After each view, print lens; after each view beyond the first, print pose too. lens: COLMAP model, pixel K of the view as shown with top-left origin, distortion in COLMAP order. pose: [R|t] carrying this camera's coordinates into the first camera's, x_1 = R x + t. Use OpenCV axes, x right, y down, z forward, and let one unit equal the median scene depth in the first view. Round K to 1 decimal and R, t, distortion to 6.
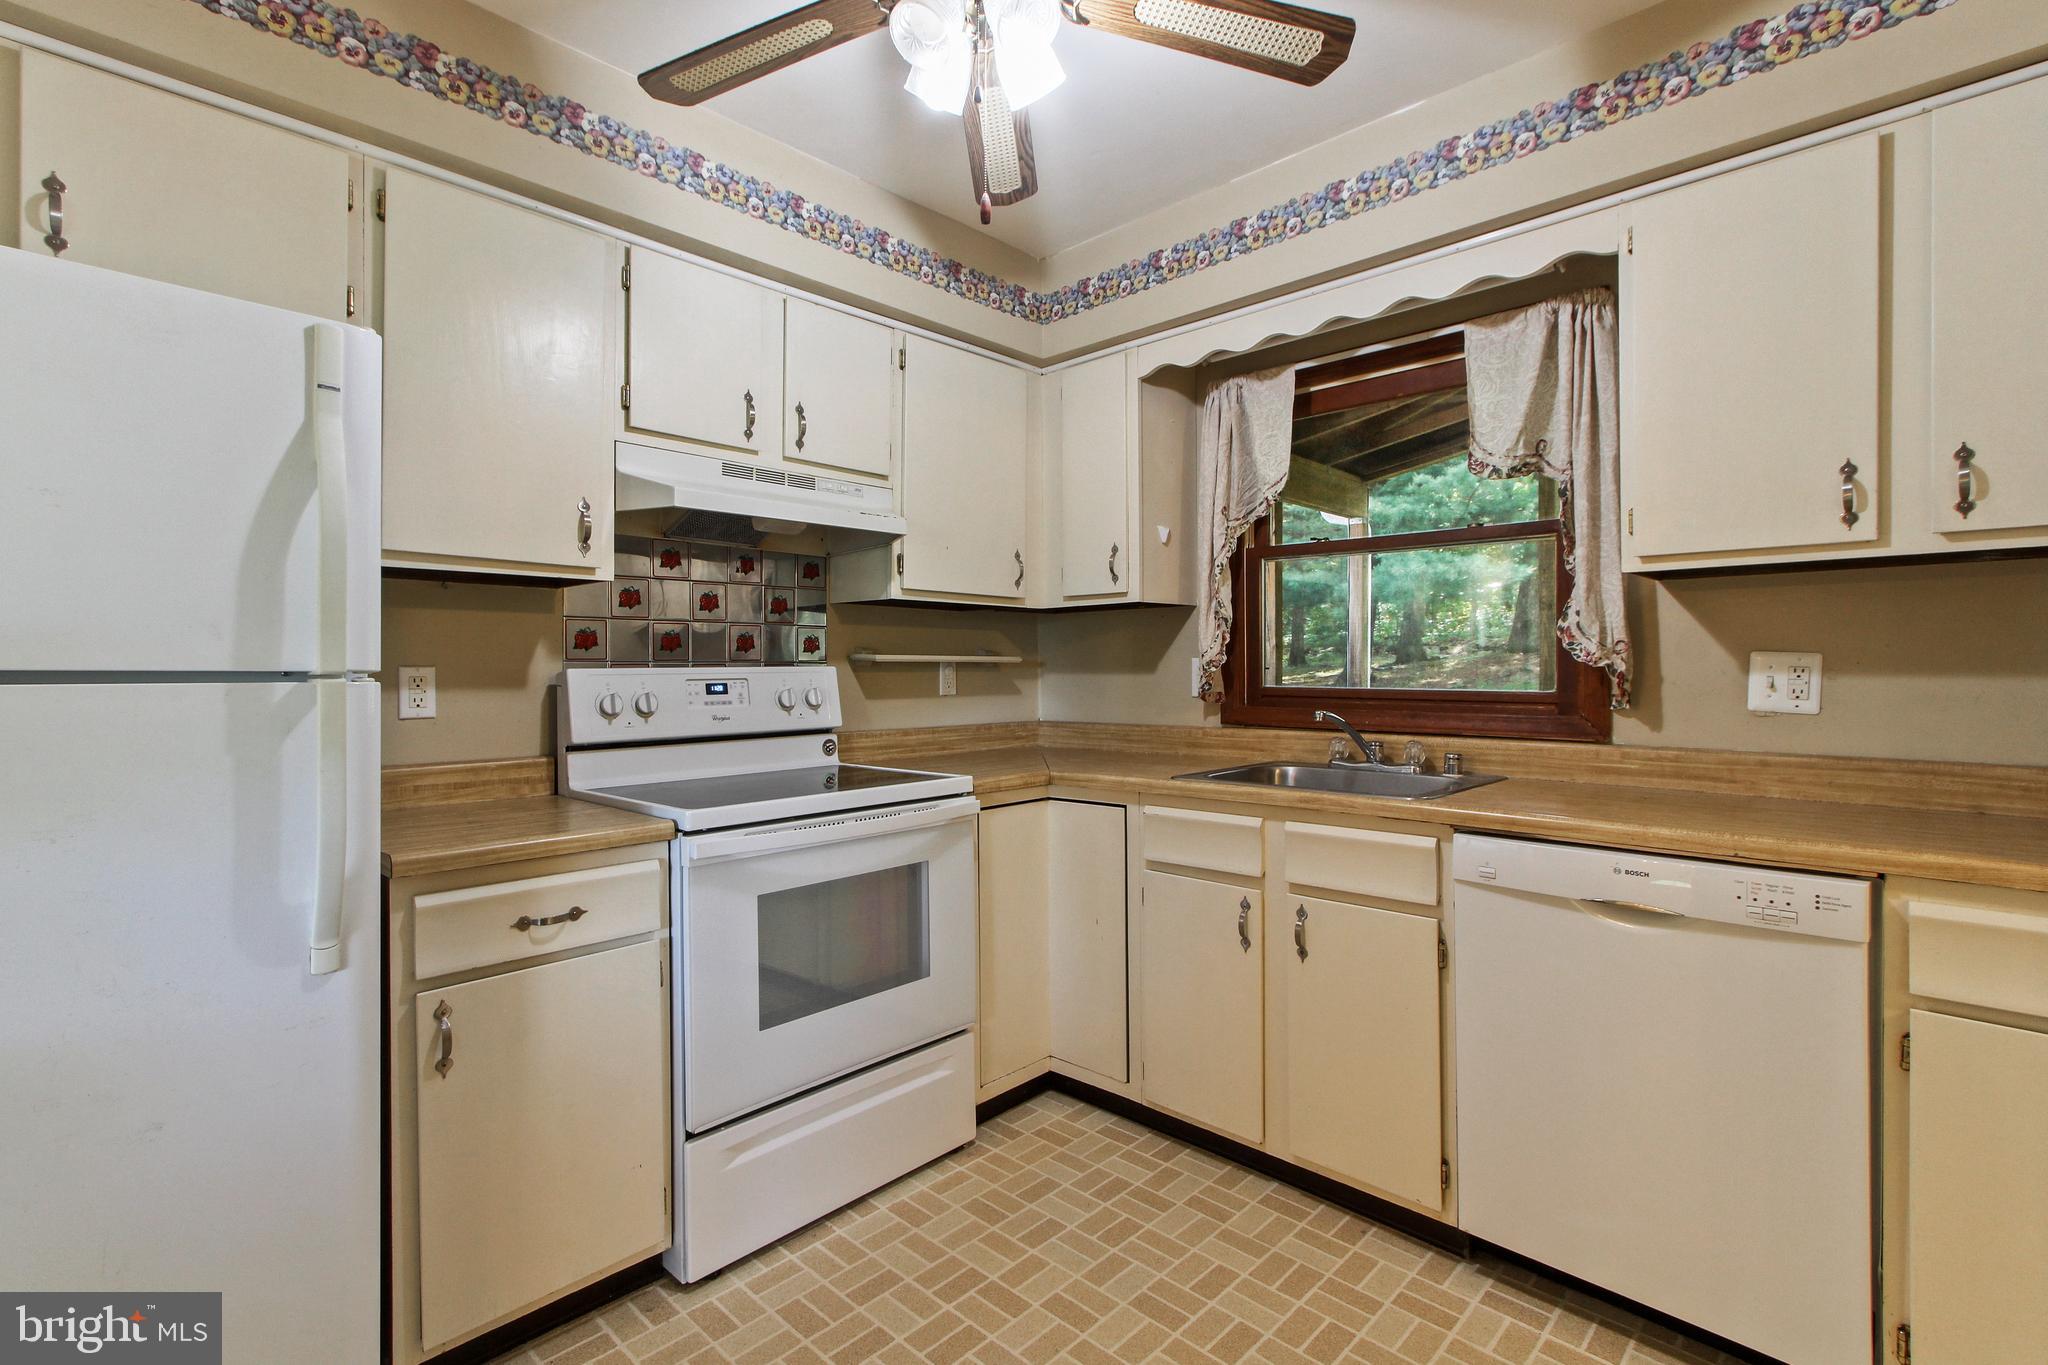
lens RADIAL K [[934.4, 0, 1026.9], [0, 934.4, 666.9], [0, 0, 1]] dist [-0.001485, 0.003312]
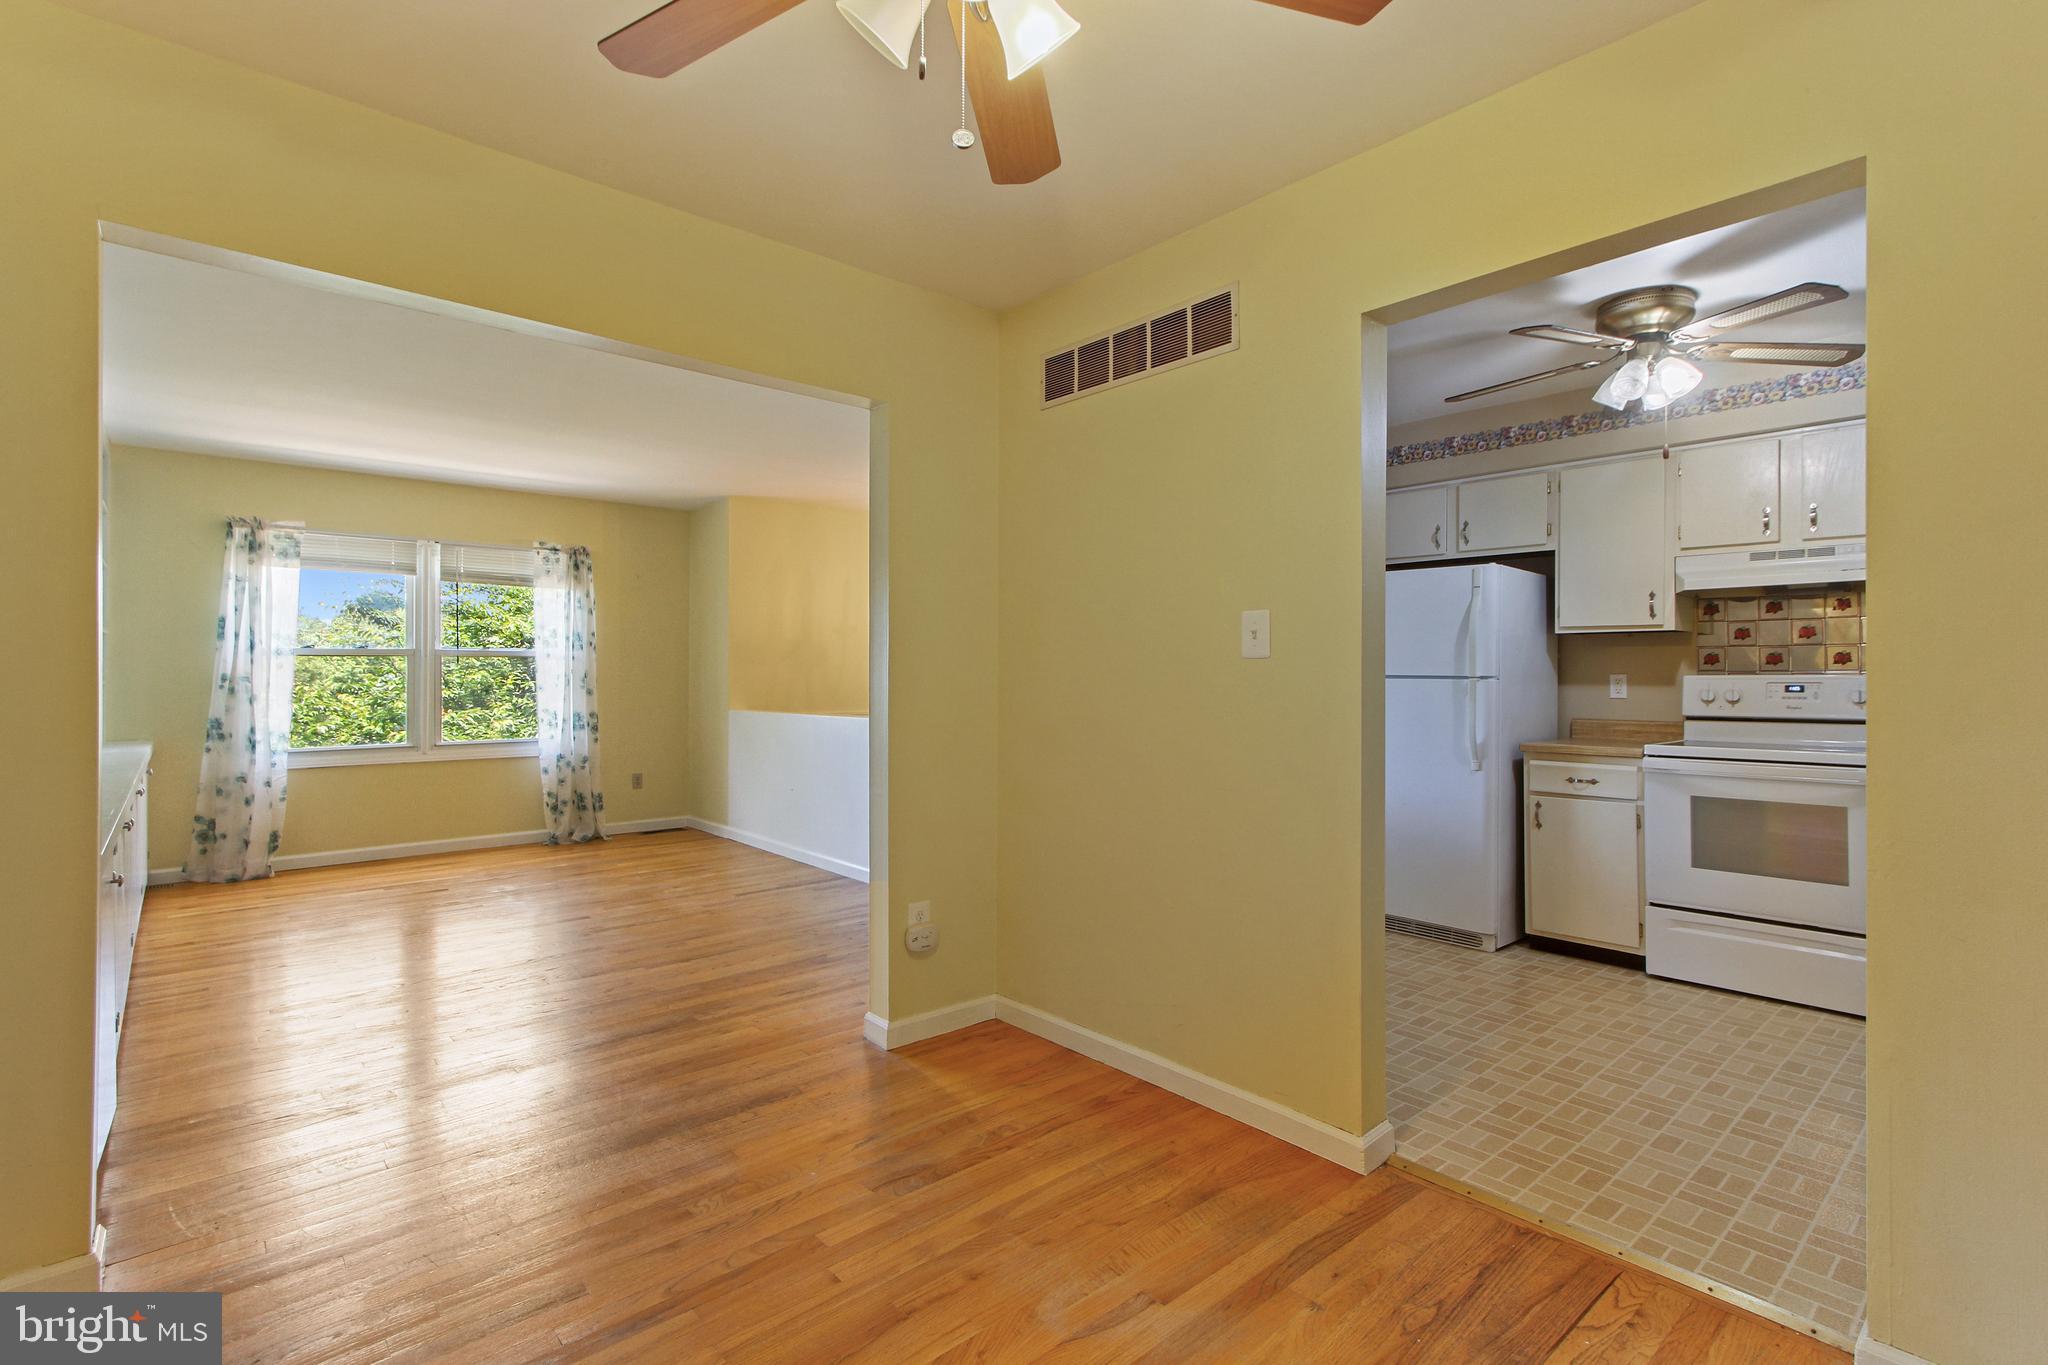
lens RADIAL K [[961.1, 0, 1014.5], [0, 961.1, 665.3], [0, 0, 1]] dist [0.002688, 0.002785]
pose [[-0.080715, -0.006039, -0.996719, 1.582496], [0.000447, 0.999981, -0.006095, -0.007506], [0.996737, -0.000938, -0.080711, -0.185742]]
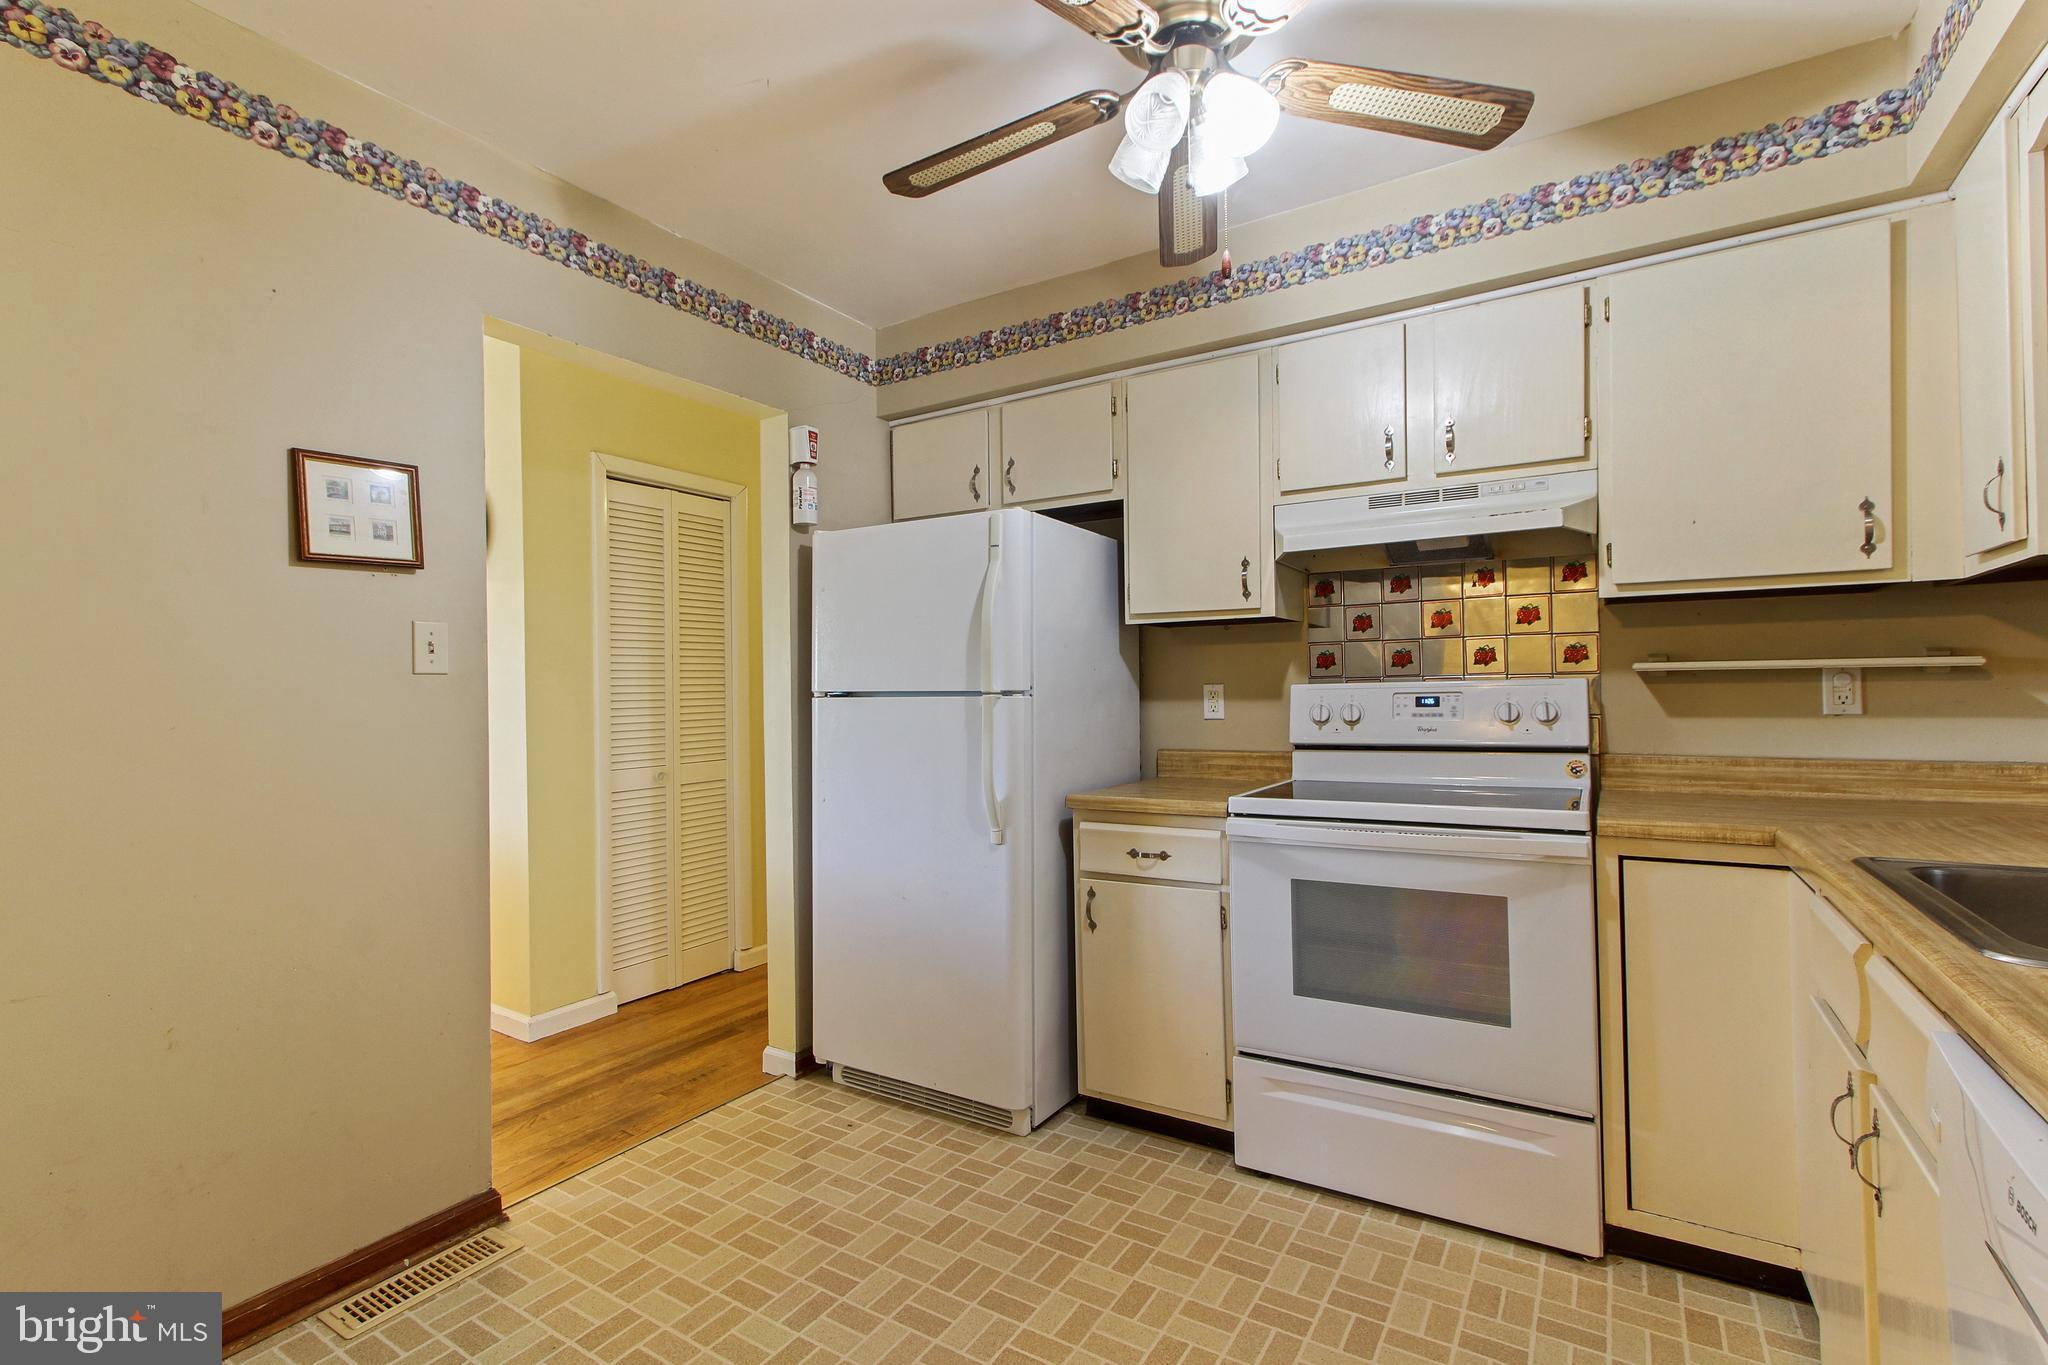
lens RADIAL K [[934.4, 0, 1028.0], [0, 934.4, 684.1], [0, 0, 1]] dist [-0.001485, 0.003312]
pose [[0.208563, -0.005755, -0.977992, 0.706956], [0.016519, 0.999861, -0.002361, -0.002063], [0.977869, -0.015663, 0.208629, 0.389766]]
